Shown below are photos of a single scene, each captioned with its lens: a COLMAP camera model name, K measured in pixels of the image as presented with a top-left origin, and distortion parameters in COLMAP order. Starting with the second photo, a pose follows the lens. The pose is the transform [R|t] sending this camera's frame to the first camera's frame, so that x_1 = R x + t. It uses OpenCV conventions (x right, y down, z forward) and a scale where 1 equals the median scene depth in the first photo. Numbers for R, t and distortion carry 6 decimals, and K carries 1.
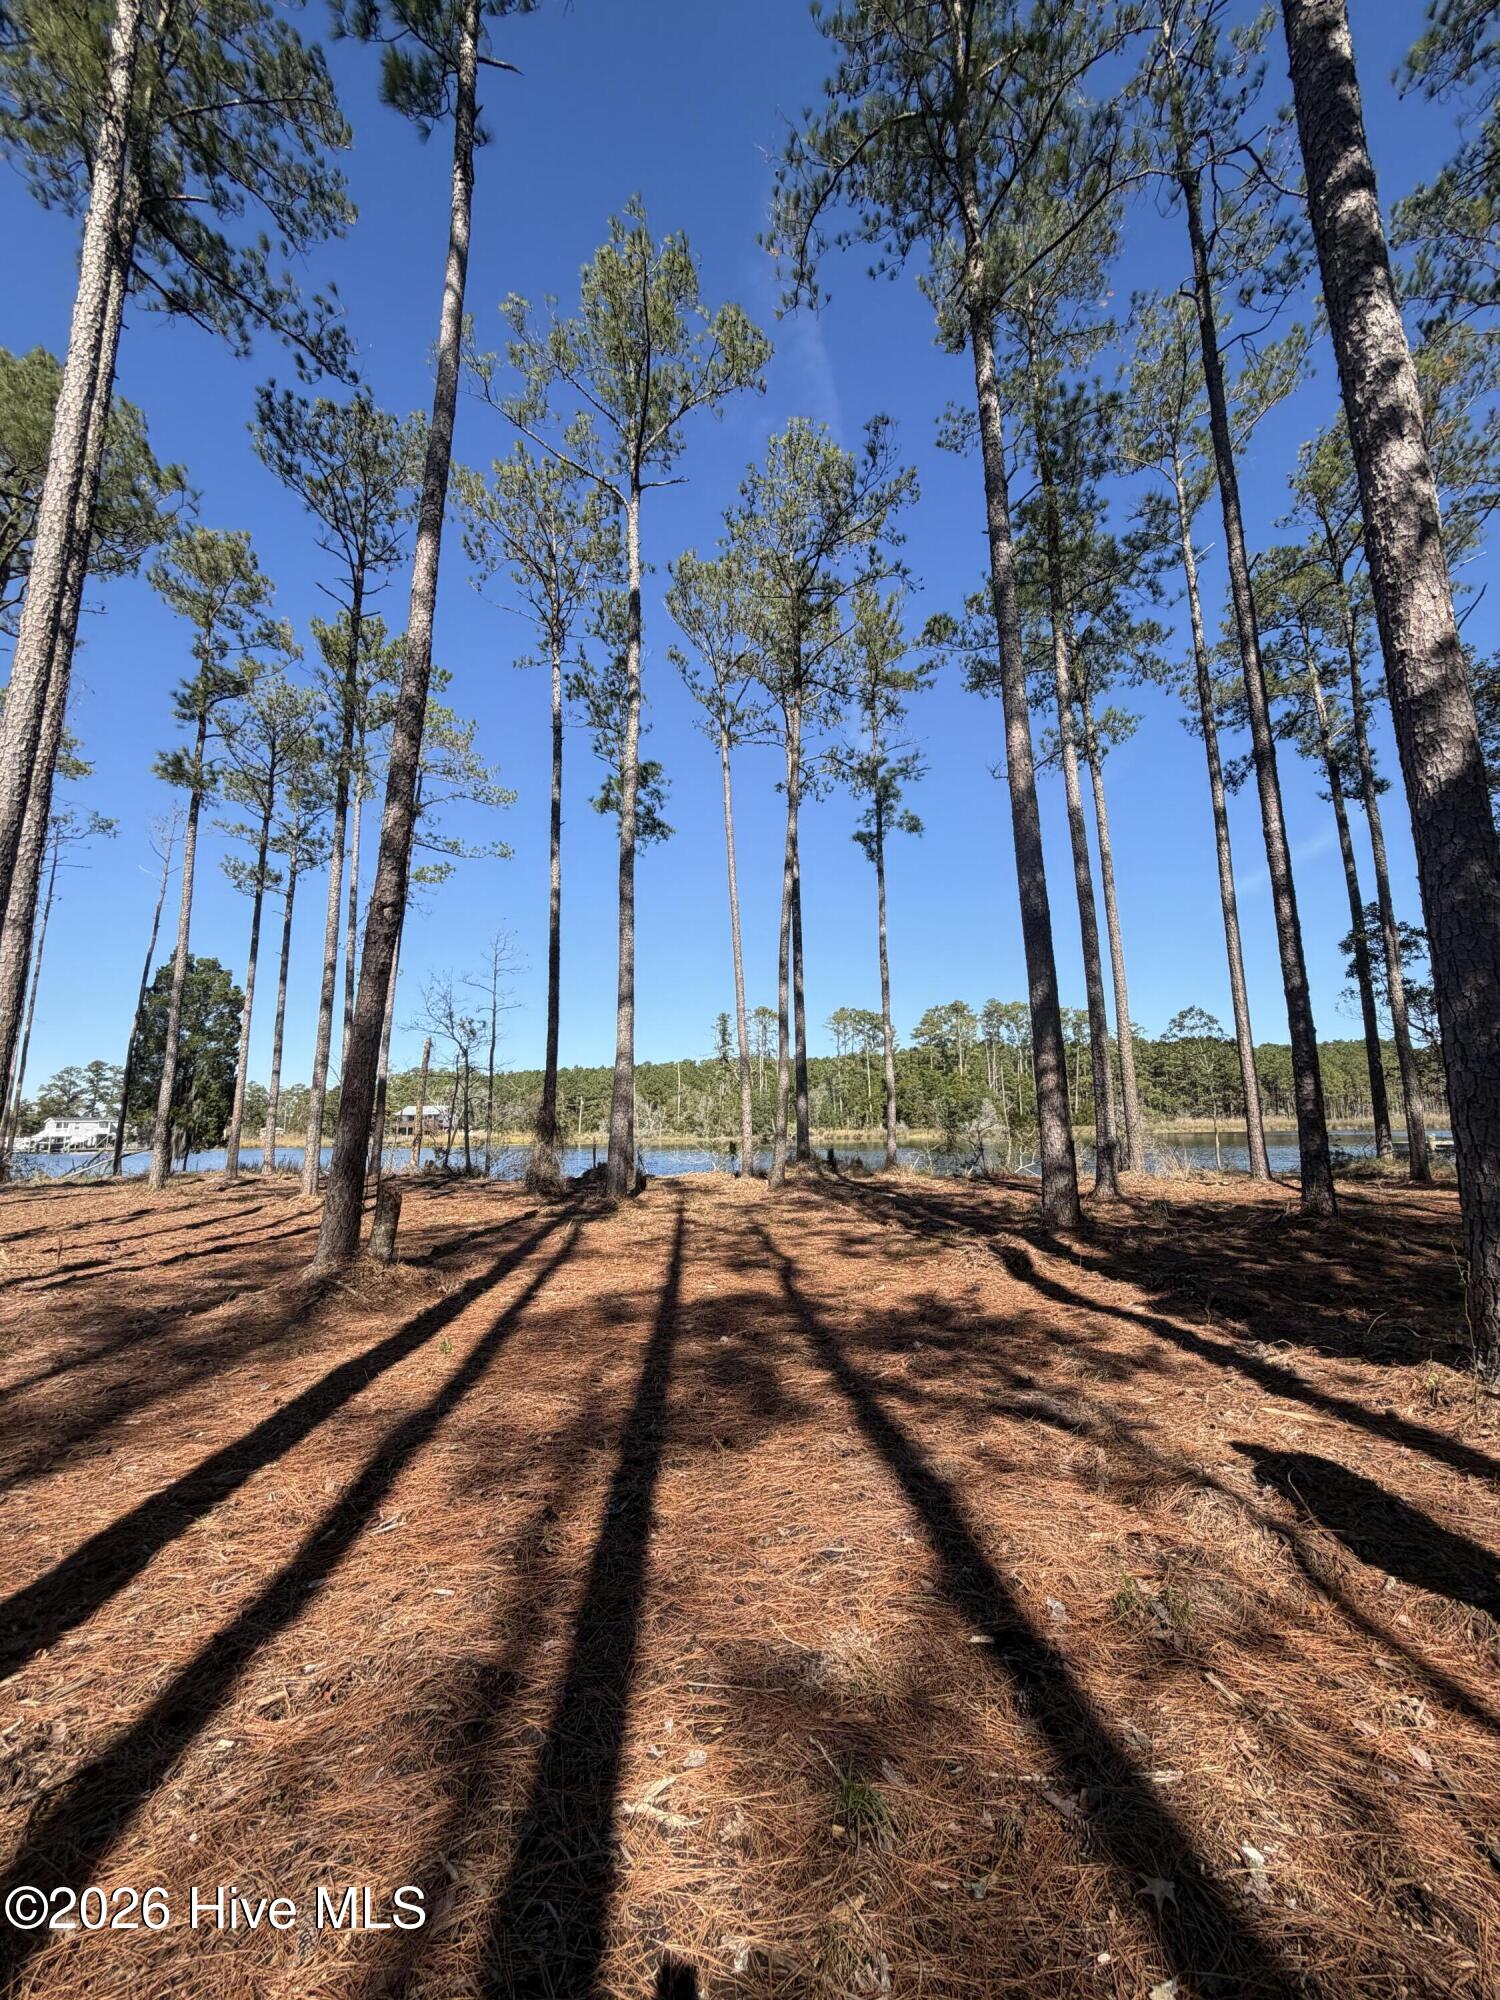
lens RADIAL K [[784.2, 0, 754.7], [0, 784.2, 997.9], [0, 0, 1]] dist [0.000159, 0.000548]
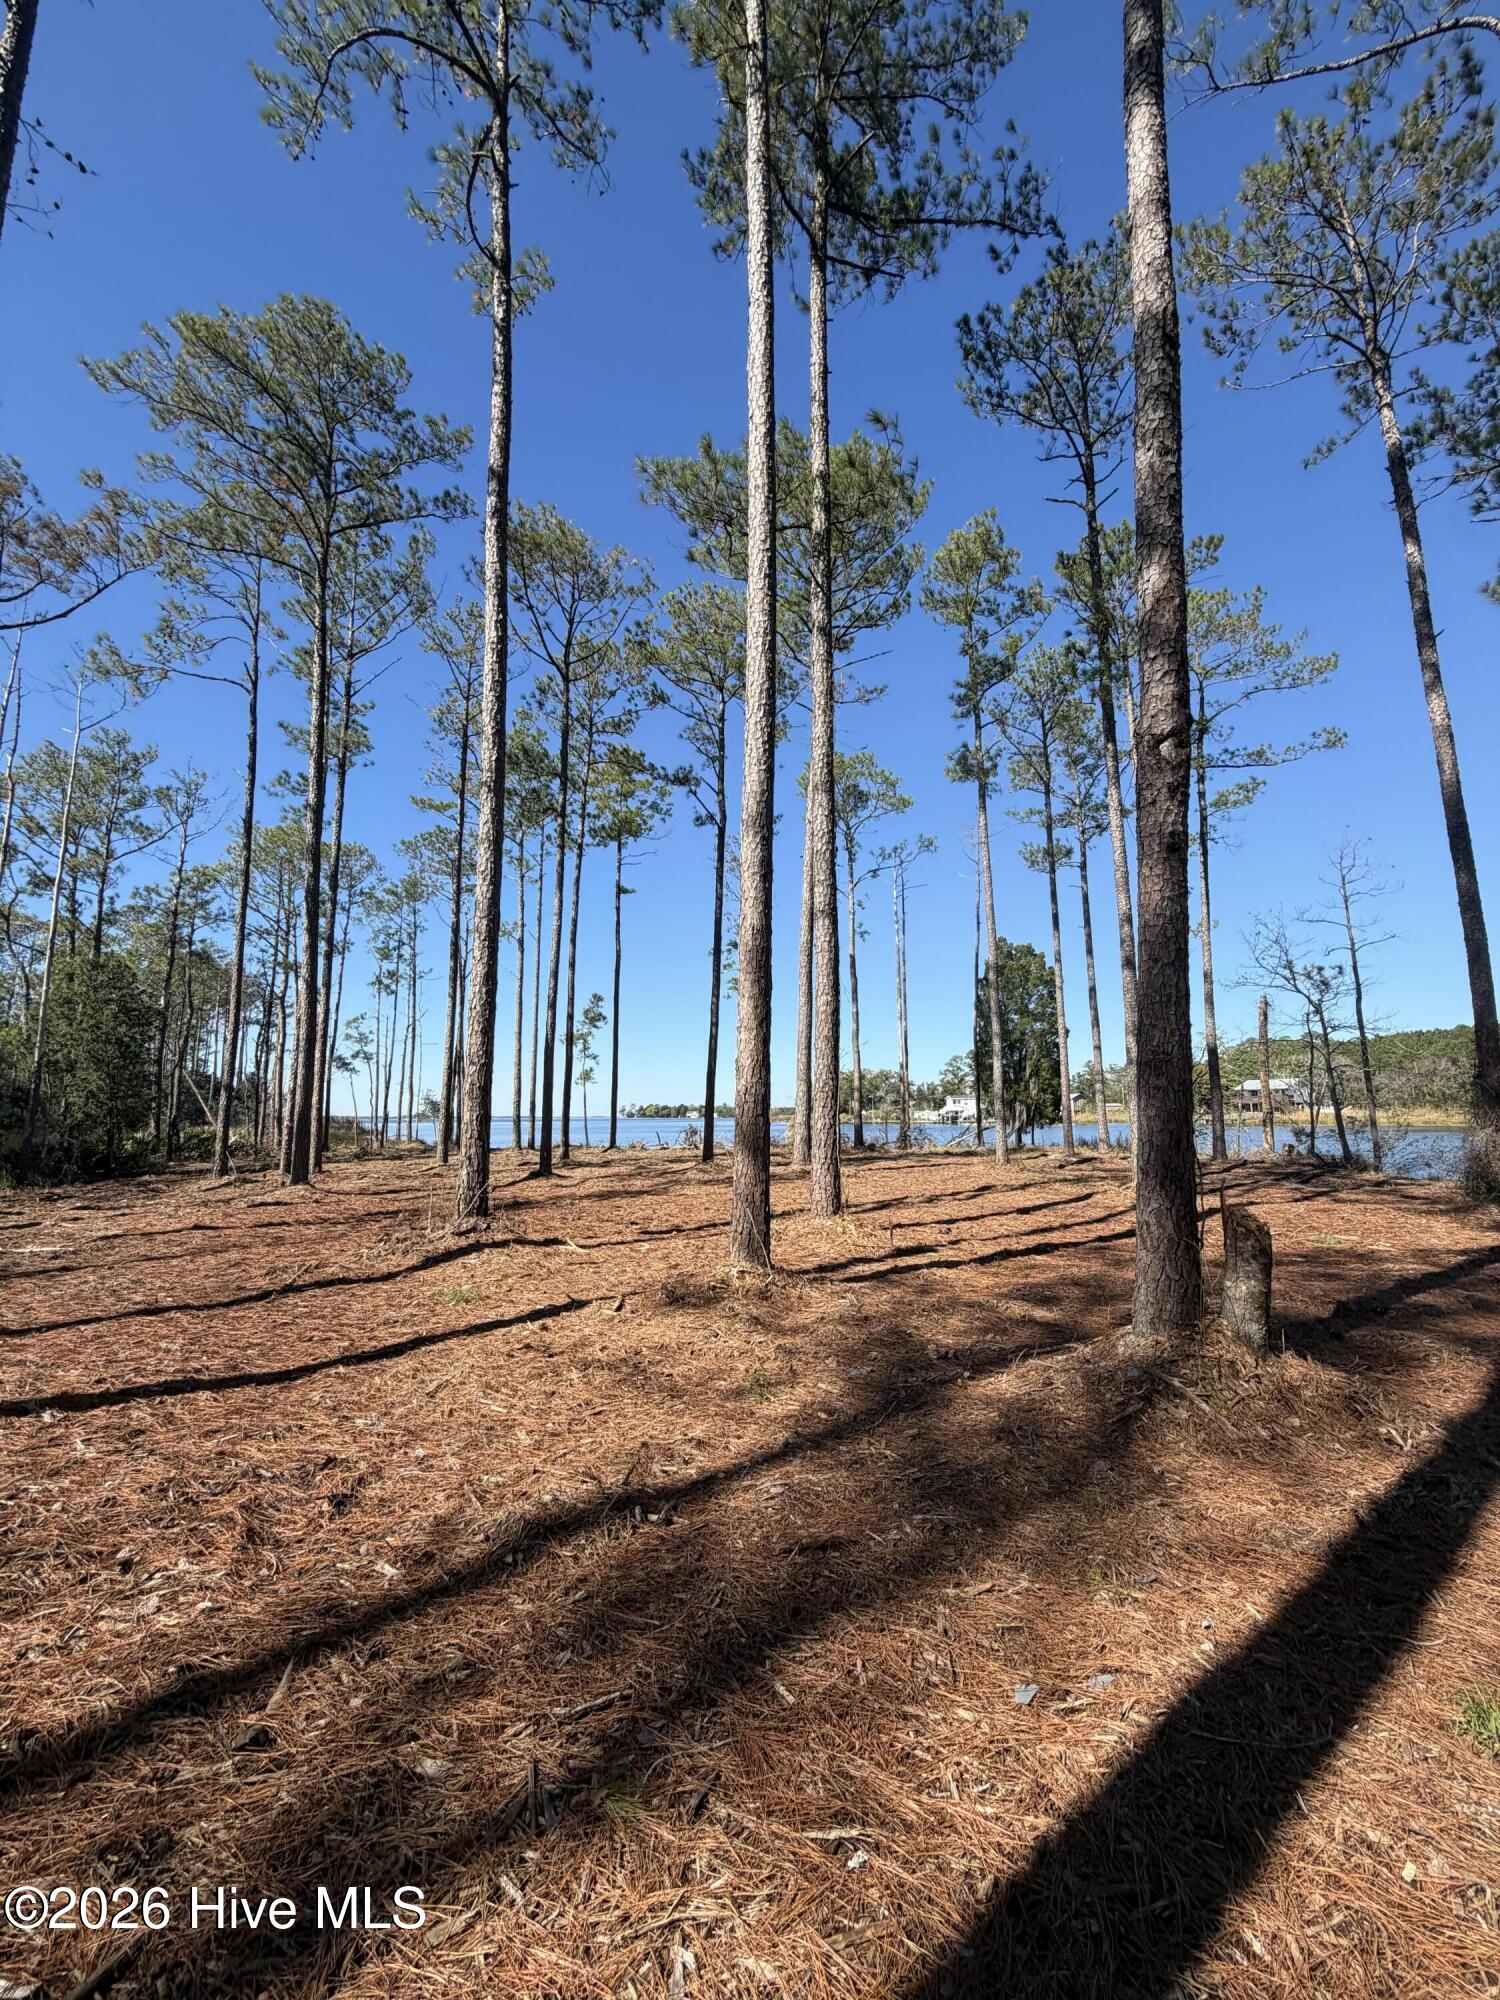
lens RADIAL K [[784.2, 0, 754.7], [0, 784.2, 997.9], [0, 0, 1]] dist [0.000159, 0.000548]
pose [[0.563510, -0.110784, -0.818648, -0.055661], [0.135380, 0.989954, -0.040779, 0.018662], [0.814941, -0.087849, 0.572847, 0.121328]]
